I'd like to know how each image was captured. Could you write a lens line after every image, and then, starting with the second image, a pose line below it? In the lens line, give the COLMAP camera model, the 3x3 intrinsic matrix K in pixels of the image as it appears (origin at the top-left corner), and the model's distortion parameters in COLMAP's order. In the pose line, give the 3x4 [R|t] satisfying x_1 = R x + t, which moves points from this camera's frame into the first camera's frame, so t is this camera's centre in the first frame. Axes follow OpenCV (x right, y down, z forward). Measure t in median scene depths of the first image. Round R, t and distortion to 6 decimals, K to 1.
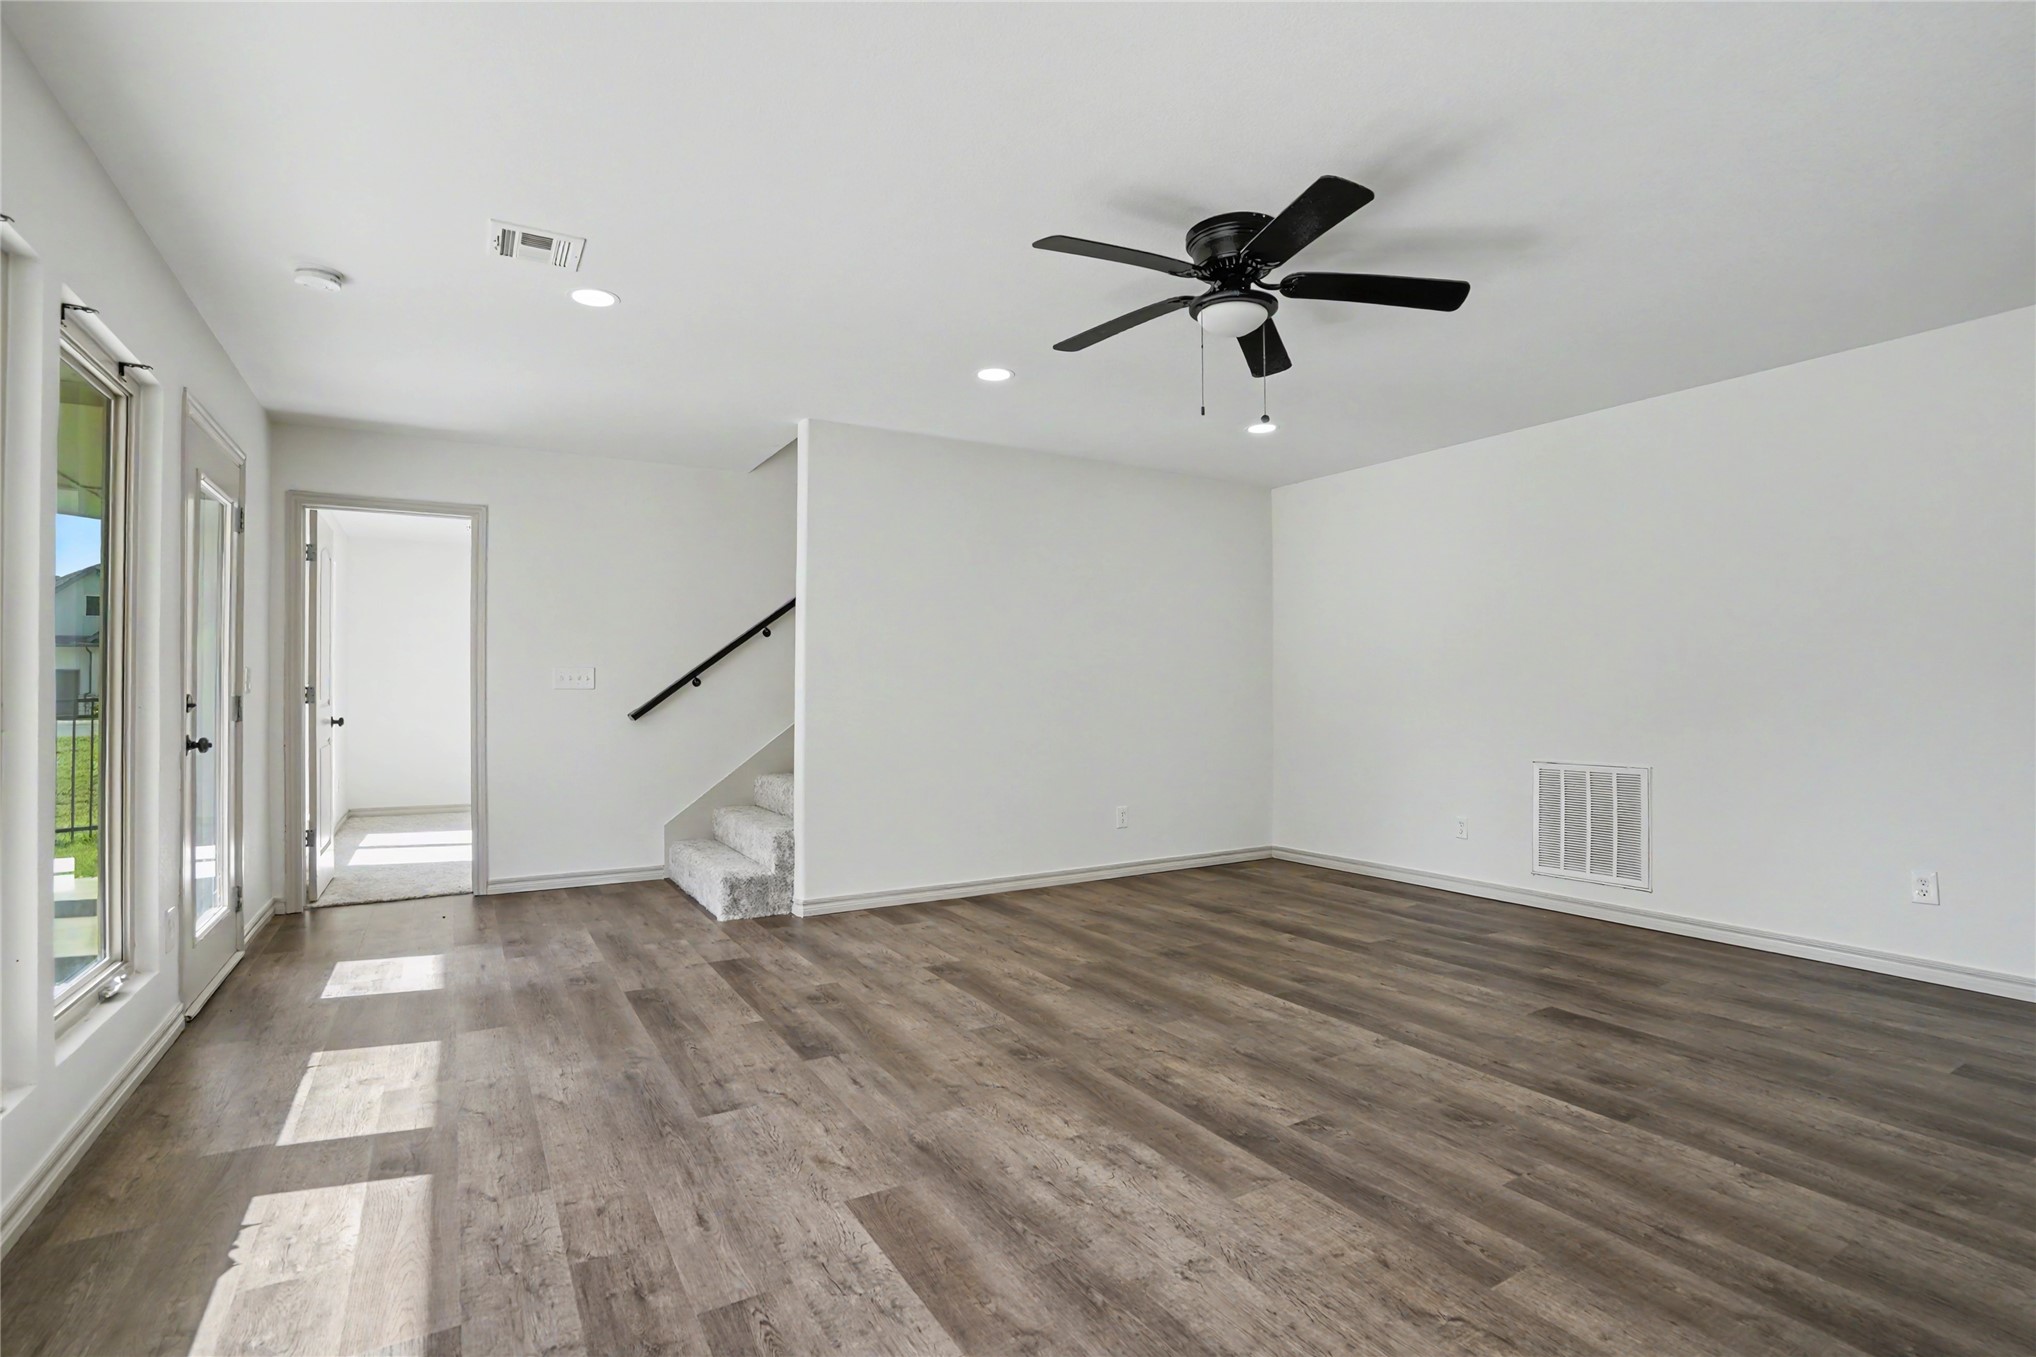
lens RADIAL K [[962.1, 0, 1018.1], [0, 962.1, 689.3], [0, 0, 1]] dist [-0.068842, 0.029158]
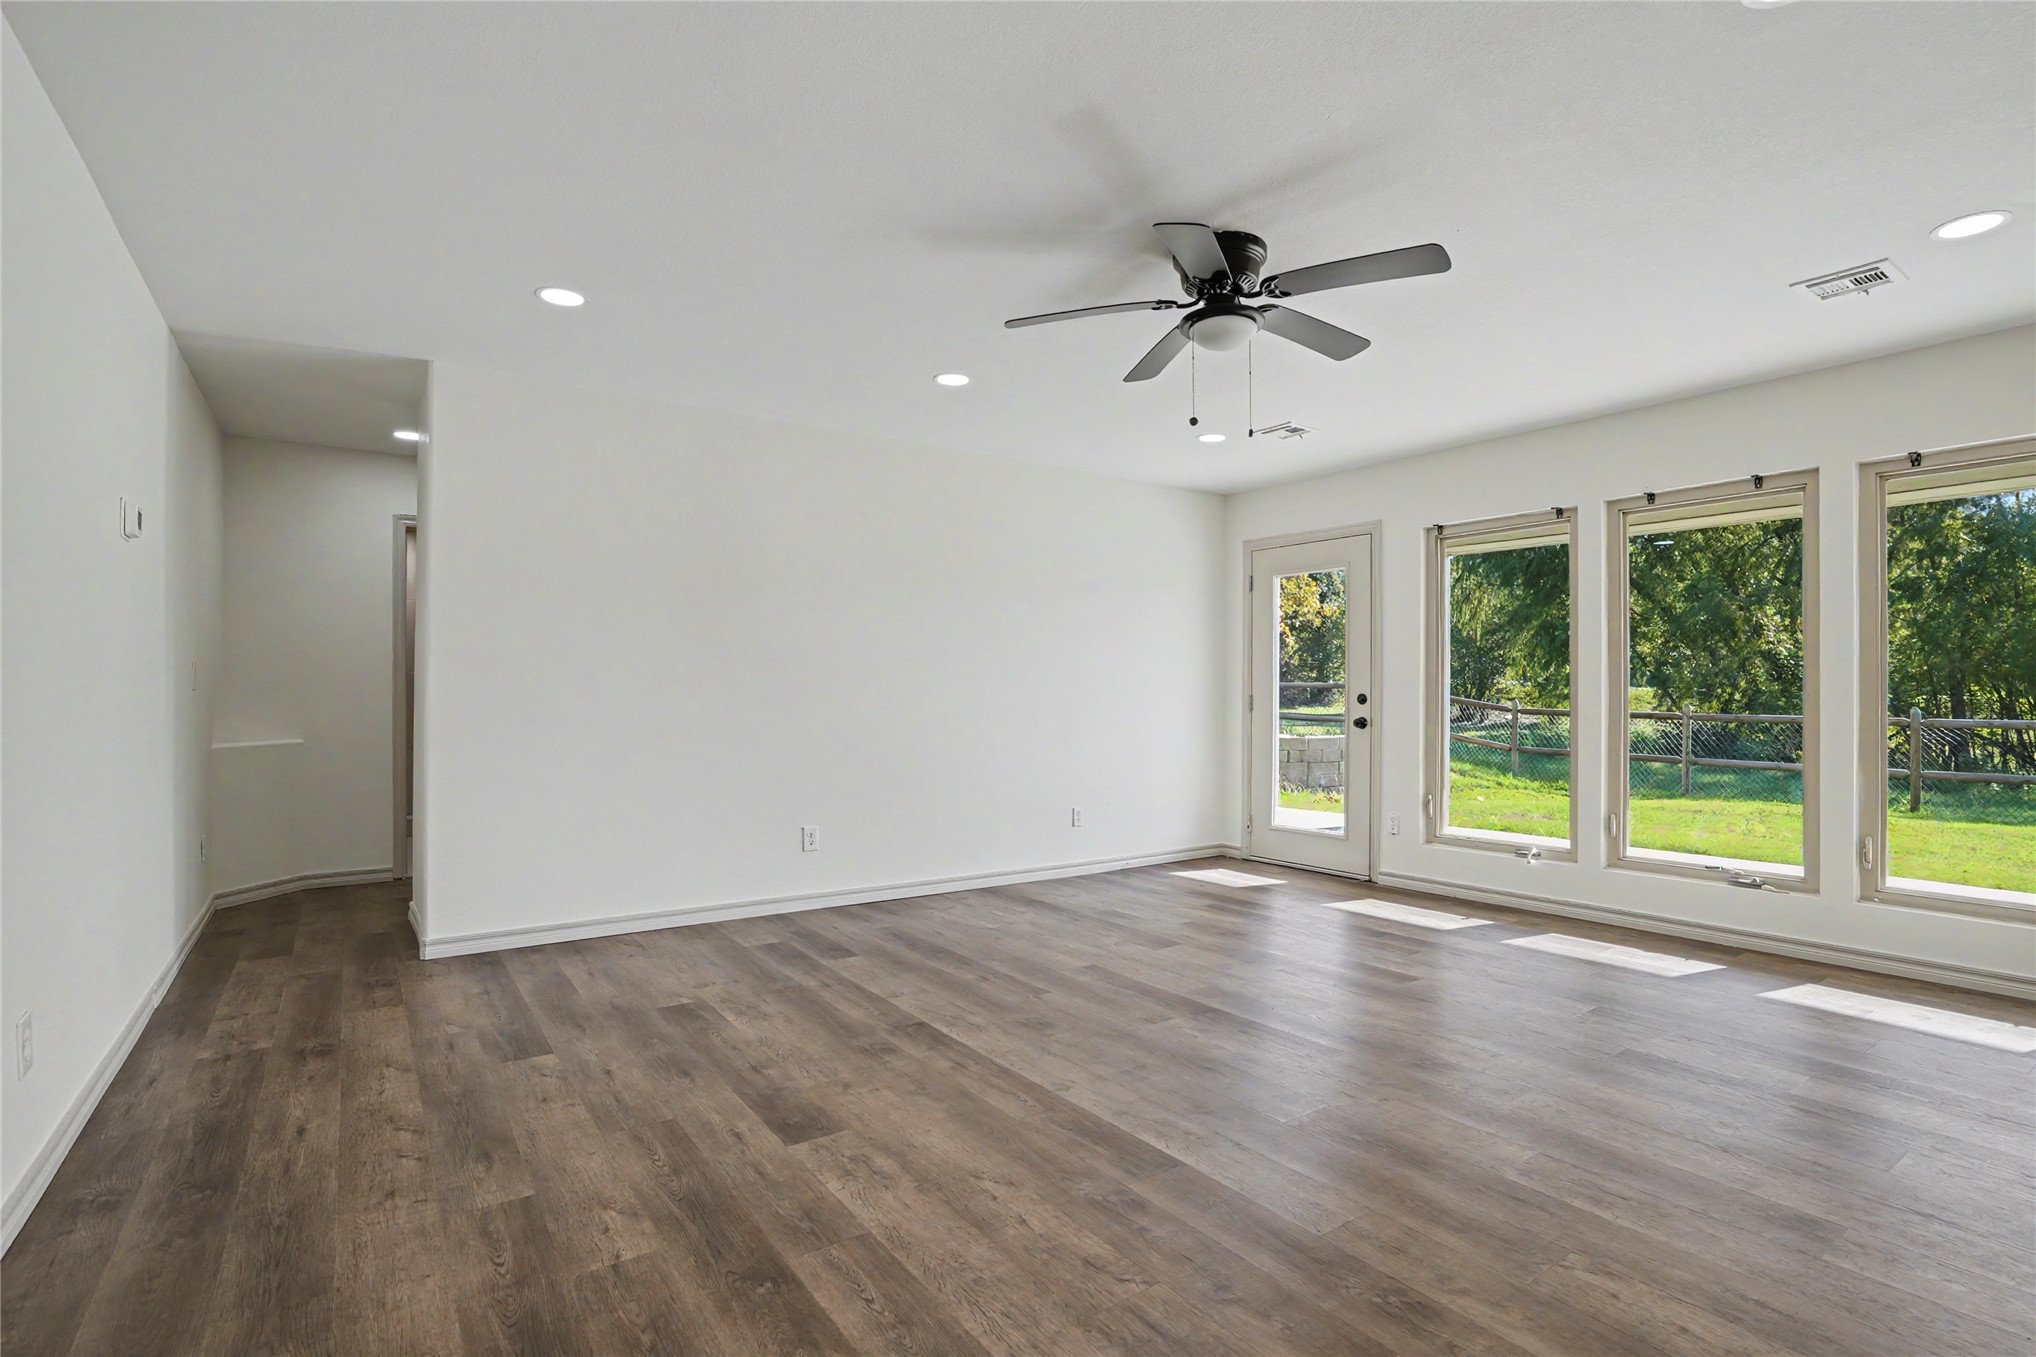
lens RADIAL K [[962.1, 0, 1018.1], [0, 962.1, 689.3], [0, 0, 1]] dist [-0.068842, 0.029158]
pose [[-0.997086, -0.000256, -0.076291, 0.538609], [0.000555, 0.999944, -0.010609, 0.006805], [0.076289, -0.010621, -0.997029, 2.056608]]
